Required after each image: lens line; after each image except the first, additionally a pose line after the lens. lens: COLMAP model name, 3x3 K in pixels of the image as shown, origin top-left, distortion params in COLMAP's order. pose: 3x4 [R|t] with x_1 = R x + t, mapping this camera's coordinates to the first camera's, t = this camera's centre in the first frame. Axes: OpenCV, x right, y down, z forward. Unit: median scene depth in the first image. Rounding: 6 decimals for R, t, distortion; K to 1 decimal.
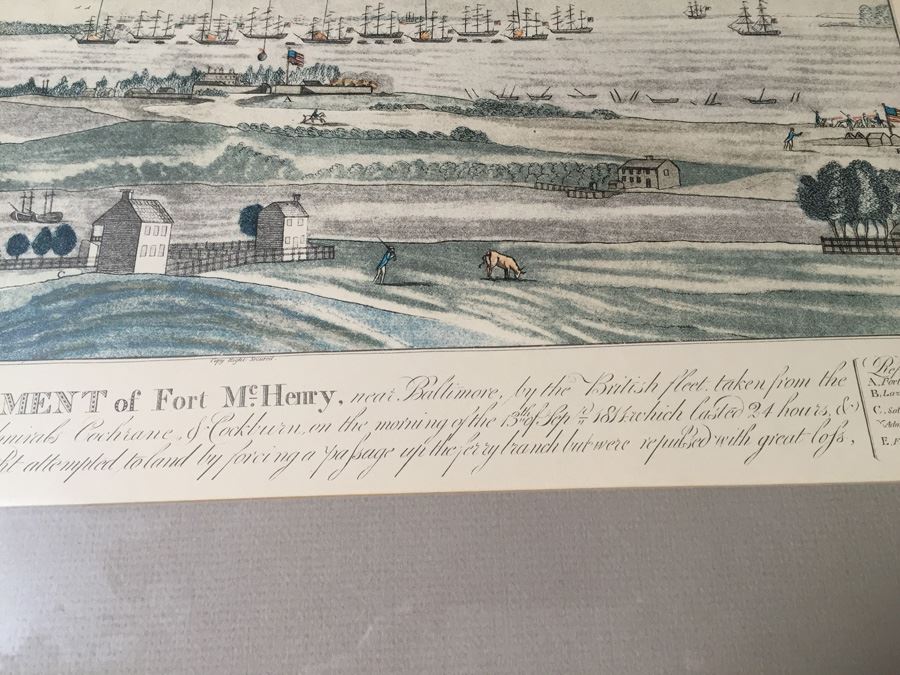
lens RADIAL K [[785.0, 0, 448.5], [0, 785.0, 335.1], [0, 0, 1]] dist [0.079335, -0.147012]
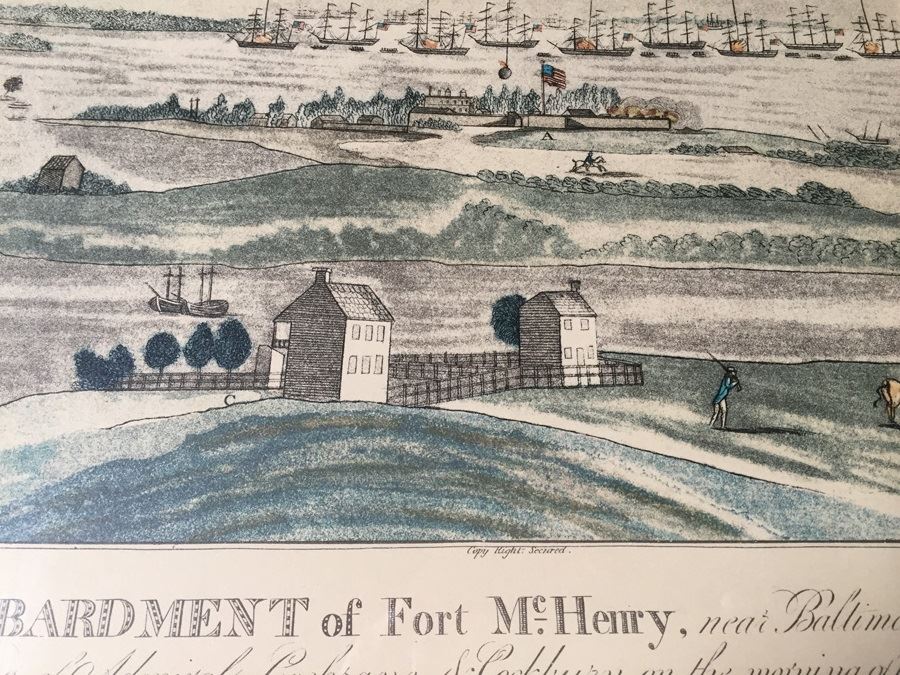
lens RADIAL K [[785.0, 0, 445.1], [0, 785.0, 339.1], [0, 0, 1]] dist [0.079335, -0.147012]
pose [[0.999443, 0.029260, -0.016045, -0.280699], [-0.029520, 0.999433, -0.016220, -0.112203], [0.015561, 0.016684, 0.999740, 0.329442]]
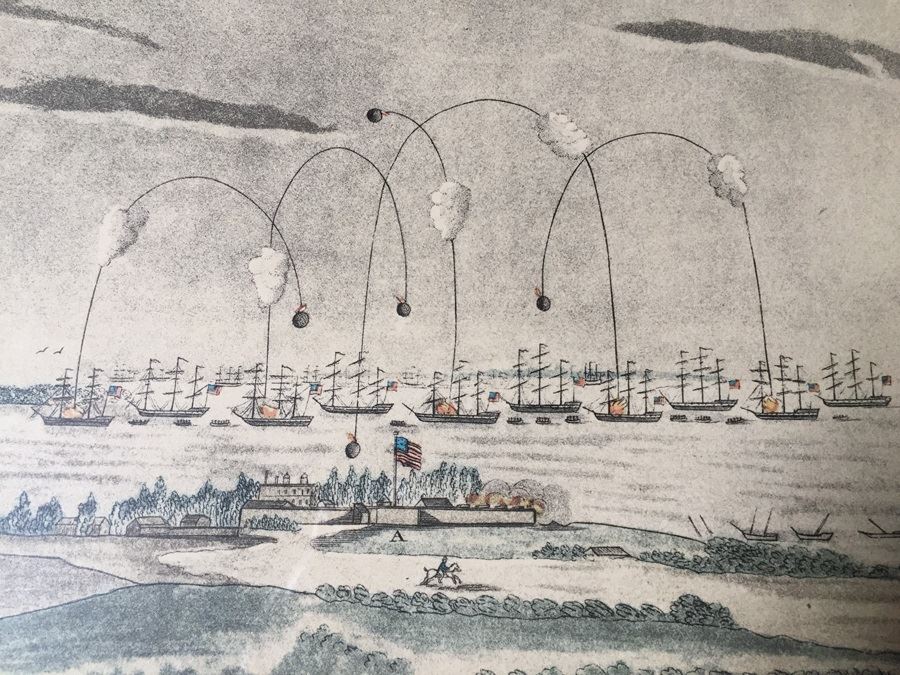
lens RADIAL K [[785.0, 0, 447.9], [0, 785.0, 345.7], [0, 0, 1]] dist [0.079335, -0.147012]
pose [[0.999813, 0.018024, 0.007014, -0.174929], [-0.018713, 0.993168, 0.115186, -0.523024], [-0.004889, -0.115296, 0.993319, 0.426121]]
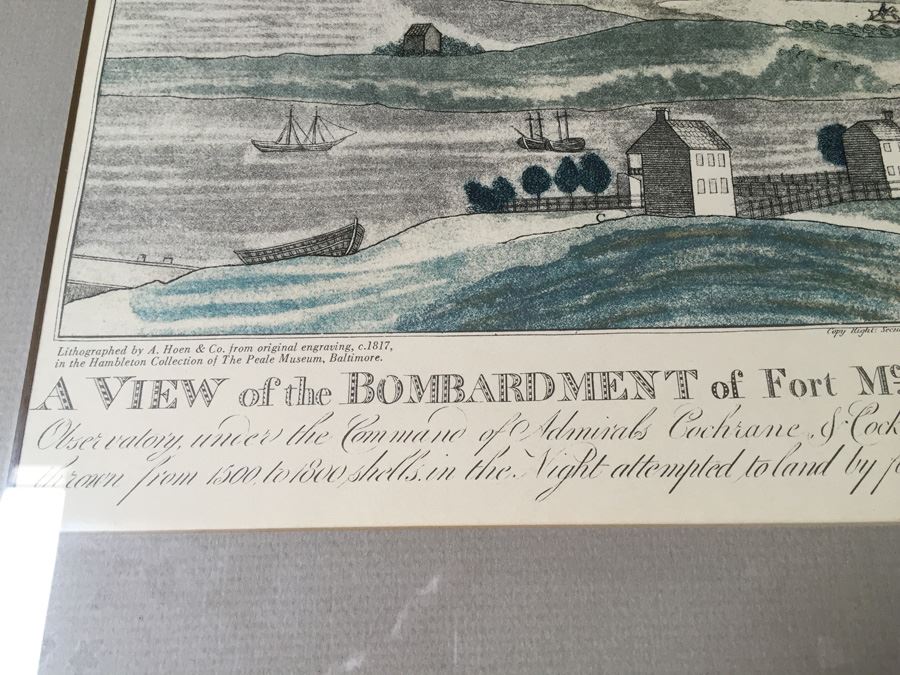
lens RADIAL K [[785.0, 0, 441.9], [0, 785.0, 340.7], [0, 0, 1]] dist [0.079335, -0.147012]
pose [[0.998010, 0.006089, -0.062760, -0.548906], [-0.004420, 0.999634, 0.026692, 0.020518], [0.062899, -0.026361, 0.997672, 0.213461]]
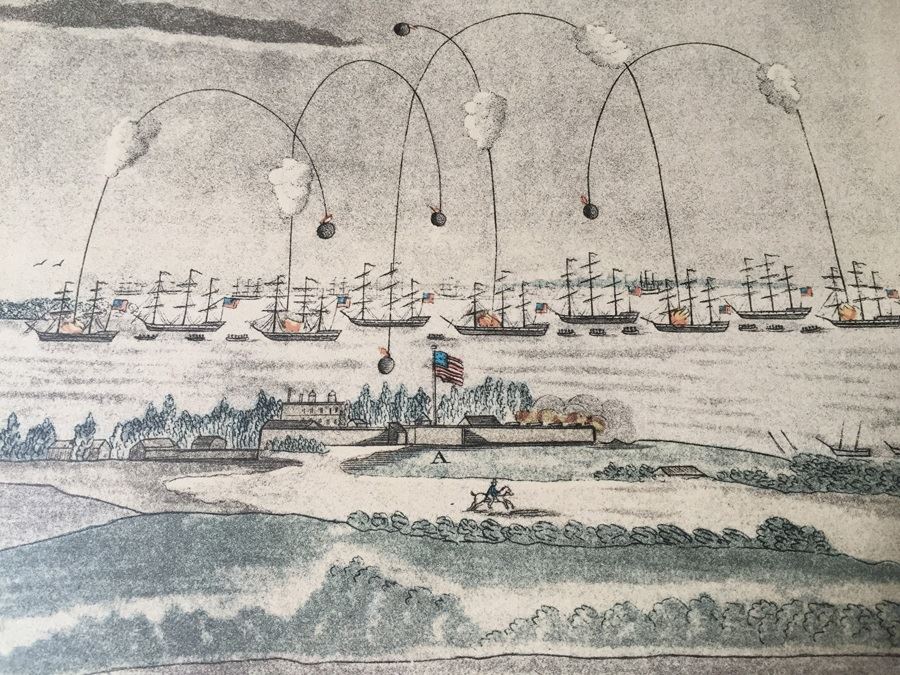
lens RADIAL K [[785.0, 0, 446.0], [0, 785.0, 339.9], [0, 0, 1]] dist [0.079335, -0.147012]
pose [[0.999886, 0.002057, 0.014932, -0.210895], [-0.002025, 0.999996, -0.002127, -0.383200], [-0.014936, 0.002096, 0.999886, 0.481722]]
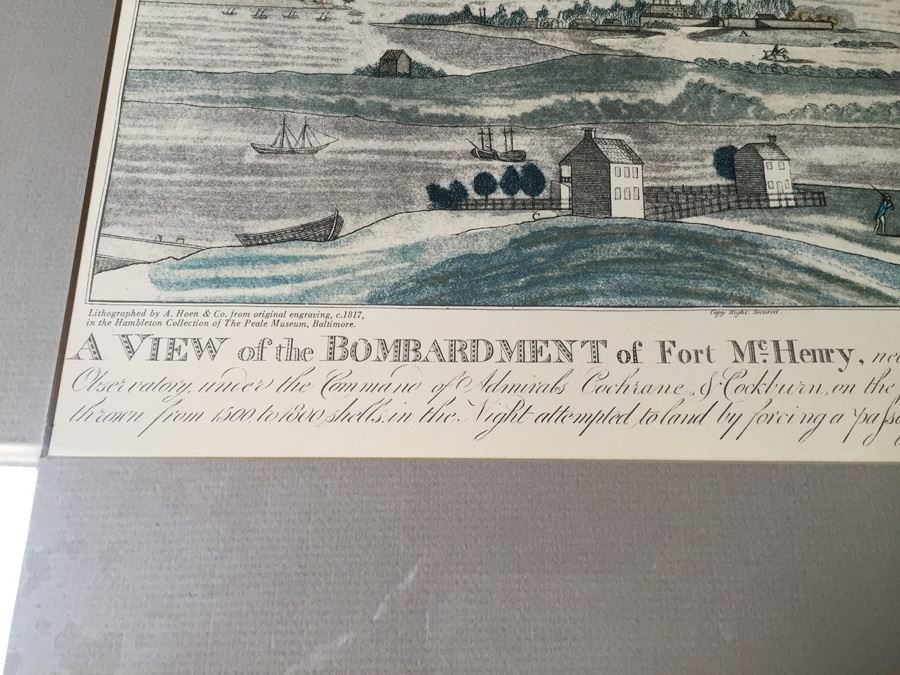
lens RADIAL K [[785.0, 0, 441.3], [0, 785.0, 339.5], [0, 0, 1]] dist [0.079335, -0.147012]
pose [[0.999005, 0.031437, -0.031646, -0.524716], [-0.030333, 0.998935, 0.034774, 0.037167], [0.032706, -0.033779, 0.998894, 0.054902]]
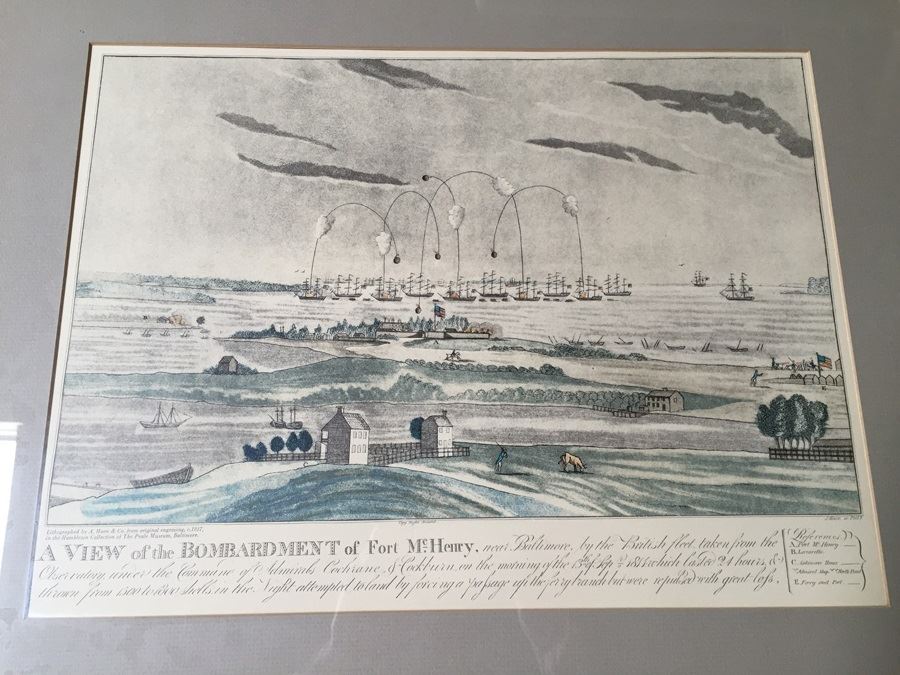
lens RADIAL K [[785.0, 0, 445.5], [0, 785.0, 334.3], [0, 0, 1]] dist [0.079335, -0.147012]
pose [[0.999700, 0.023431, 0.007103, -0.199641], [-0.023983, 0.995515, 0.091512, -0.465862], [-0.004927, -0.091655, 0.995779, -0.563449]]
